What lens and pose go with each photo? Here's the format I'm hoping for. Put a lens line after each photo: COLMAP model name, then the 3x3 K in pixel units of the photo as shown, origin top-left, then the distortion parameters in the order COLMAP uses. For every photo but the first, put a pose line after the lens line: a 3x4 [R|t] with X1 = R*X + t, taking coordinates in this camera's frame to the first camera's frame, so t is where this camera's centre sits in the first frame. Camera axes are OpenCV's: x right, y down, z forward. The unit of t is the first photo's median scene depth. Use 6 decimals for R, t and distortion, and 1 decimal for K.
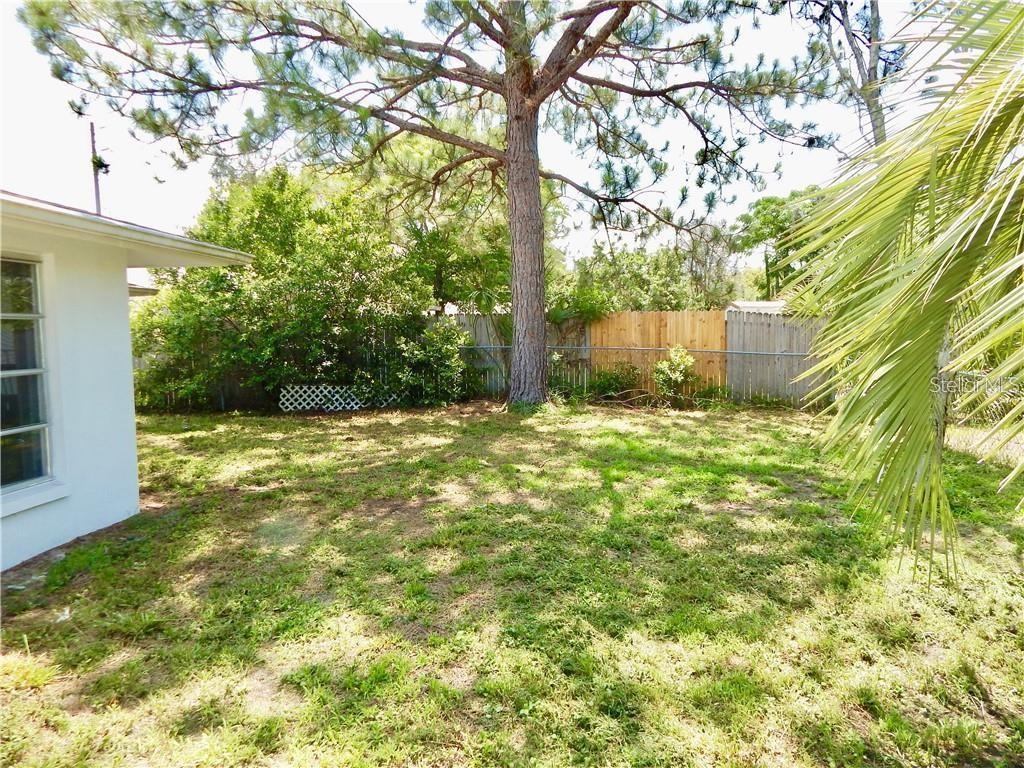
lens RADIAL K [[691.9, 0, 512.0], [0, 691.9, 384.0], [0, 0, 1]] dist [0.009990, 0.002465]
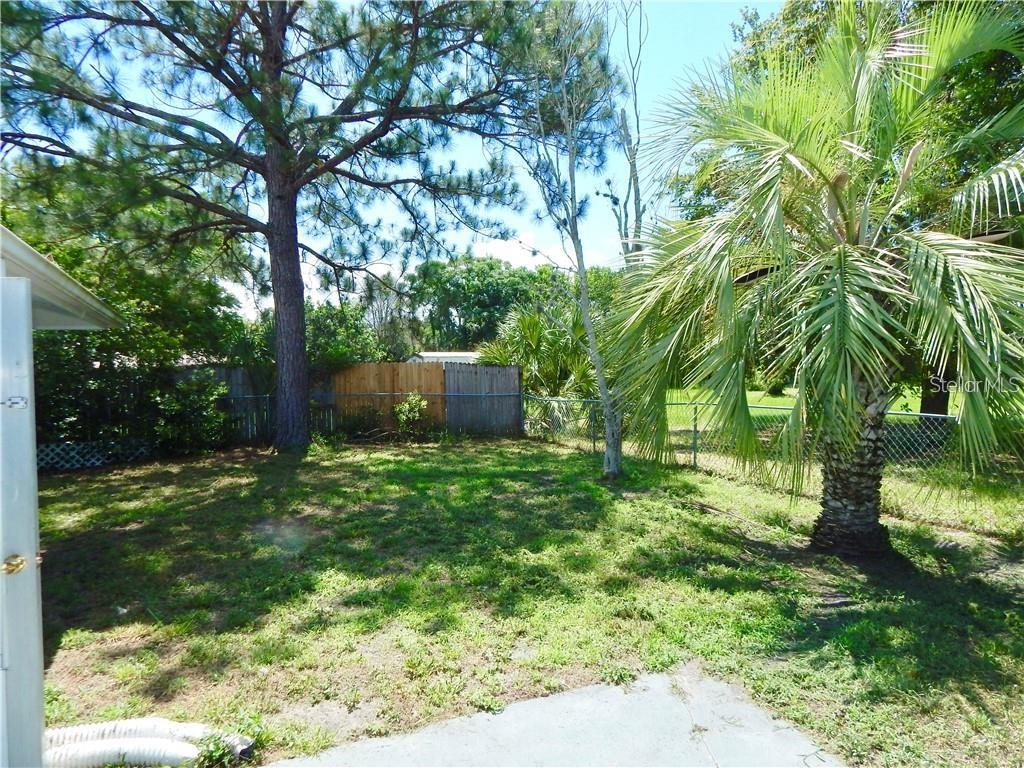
lens RADIAL K [[691.9, 0, 512.0], [0, 691.9, 384.0], [0, 0, 1]] dist [0.009990, 0.002465]
pose [[0.874932, -0.024326, 0.483634, -0.185126], [0.058291, 0.996766, -0.055316, 0.010441], [-0.480724, 0.076590, 0.873521, -0.142824]]
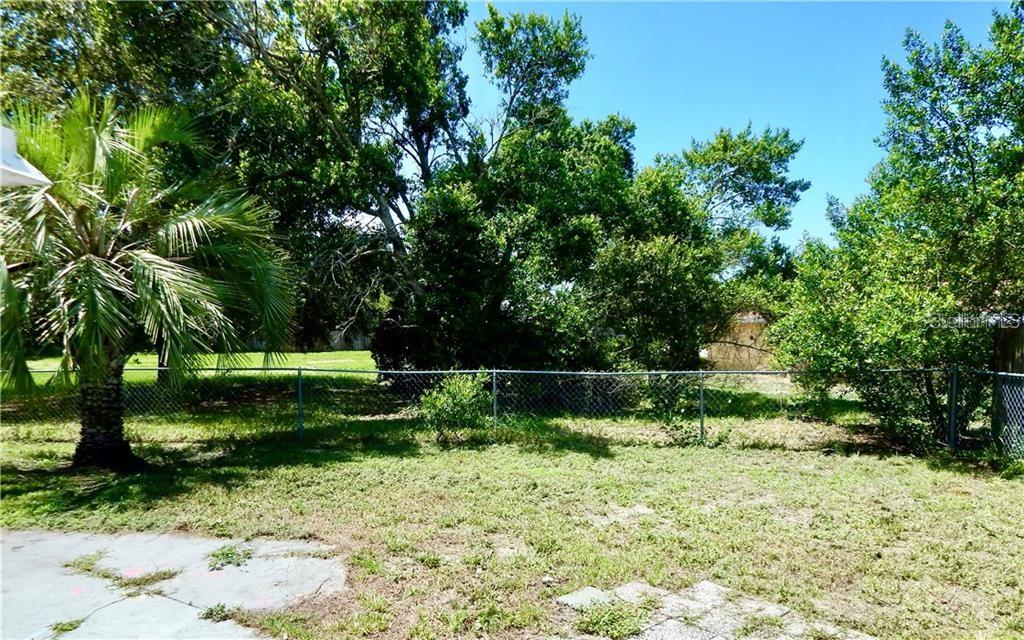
lens RADIAL K [[646.6, 0, 512.3], [0, 646.6, 350.9], [0, 0, 1]] dist [0.001360, 0.000154]
pose [[0.031904, -0.051779, 0.998149, -0.477914], [0.115286, 0.992182, 0.047785, 0.022231], [-0.992820, 0.113549, 0.037624, -0.335259]]
